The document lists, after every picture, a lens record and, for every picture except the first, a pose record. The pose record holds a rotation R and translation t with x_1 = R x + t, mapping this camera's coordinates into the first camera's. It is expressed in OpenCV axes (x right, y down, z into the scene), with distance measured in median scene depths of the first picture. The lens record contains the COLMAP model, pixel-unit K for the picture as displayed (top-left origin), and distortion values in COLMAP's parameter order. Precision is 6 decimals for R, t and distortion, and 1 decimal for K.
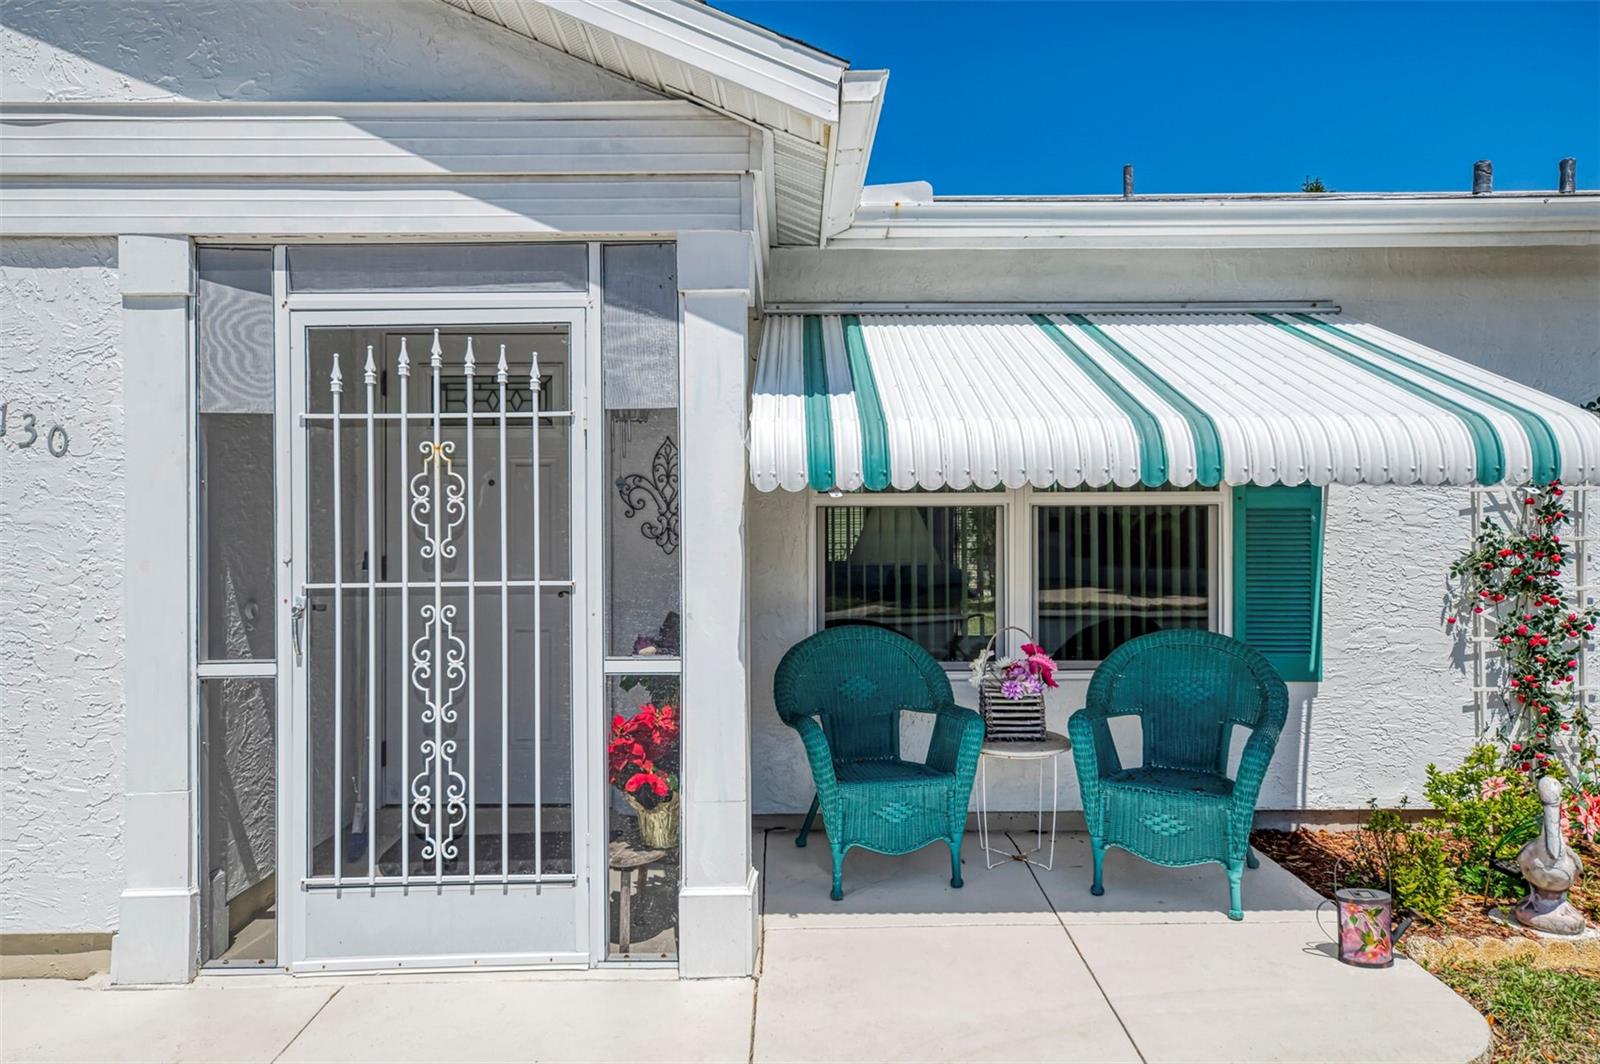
lens RADIAL K [[1064.7, 0, 800.0], [0, 1064.7, 532.0], [0, 0, 1]] dist [0.002234, 0.002453]
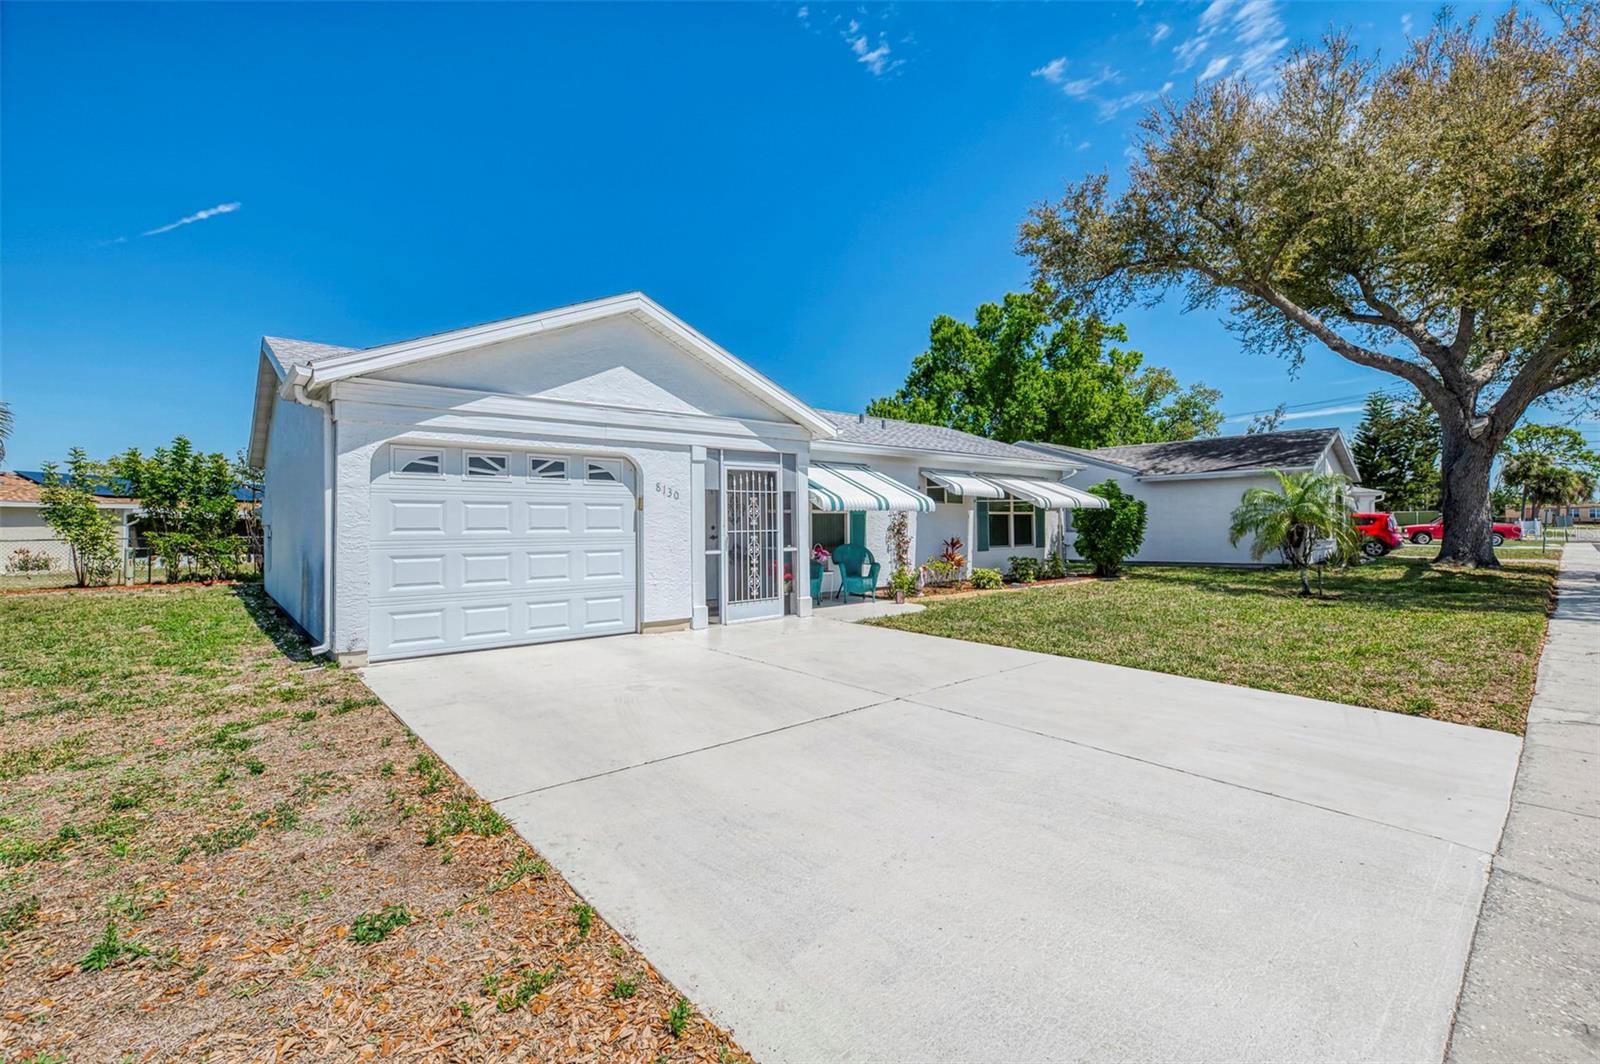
lens RADIAL K [[719.0, 0, 800.0], [0, 719.0, 532.0], [0, 0, 1]] dist [-0.000093, -0.000004]
pose [[0.765977, -0.009242, 0.642801, -2.055703], [0.008603, 0.999954, 0.004126, 0.041830], [-0.642810, 0.002370, 0.766022, -1.332586]]
